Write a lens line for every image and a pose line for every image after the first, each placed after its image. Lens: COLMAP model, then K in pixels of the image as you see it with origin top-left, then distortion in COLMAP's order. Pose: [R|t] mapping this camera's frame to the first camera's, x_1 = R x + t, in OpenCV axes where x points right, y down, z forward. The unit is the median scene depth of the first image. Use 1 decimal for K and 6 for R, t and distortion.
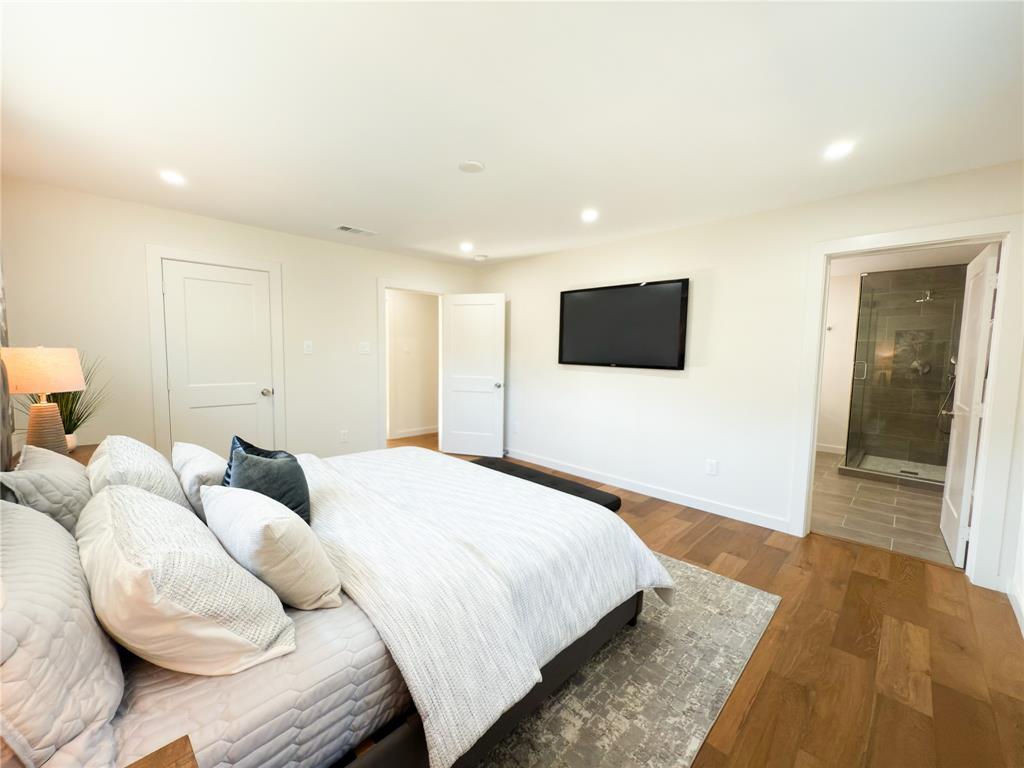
lens RADIAL K [[408.0, 0, 510.1], [0, 408.0, 383.9], [0, 0, 1]] dist [-0.002980, 0.000438]
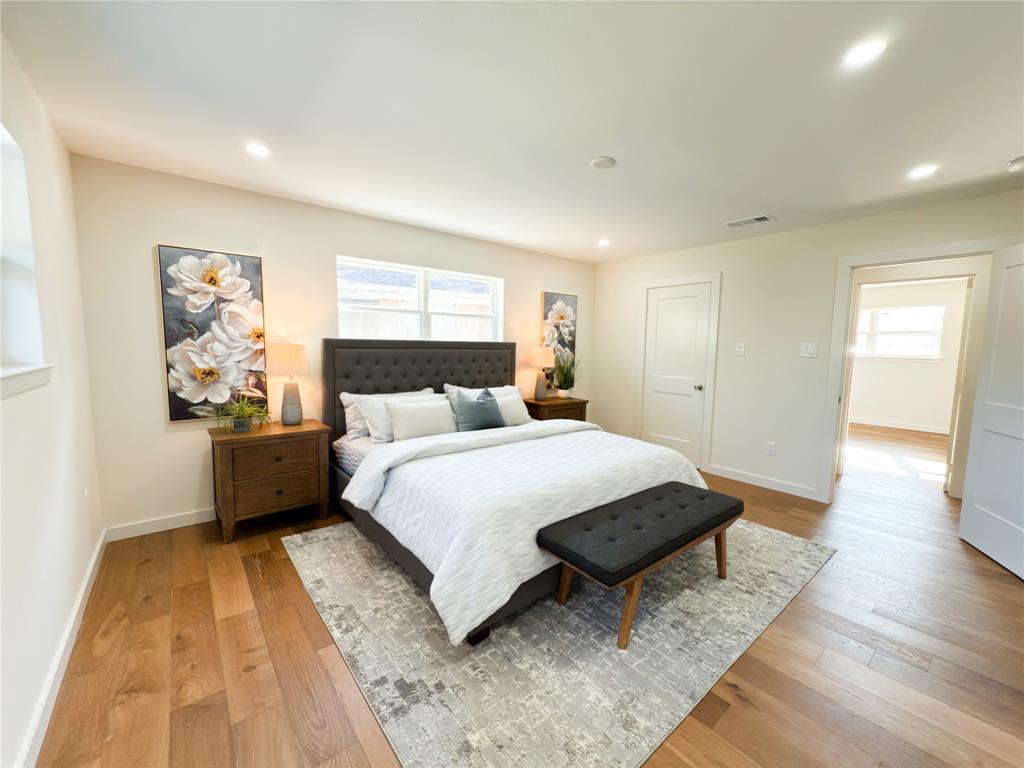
lens RADIAL K [[408.0, 0, 512.8], [0, 408.0, 386.2], [0, 0, 1]] dist [-0.002980, 0.000438]
pose [[-0.100480, 0.082117, -0.991545, 0.883933], [-0.100436, 0.990660, 0.092222, -0.055406], [0.989857, 0.108853, -0.091294, 0.858315]]
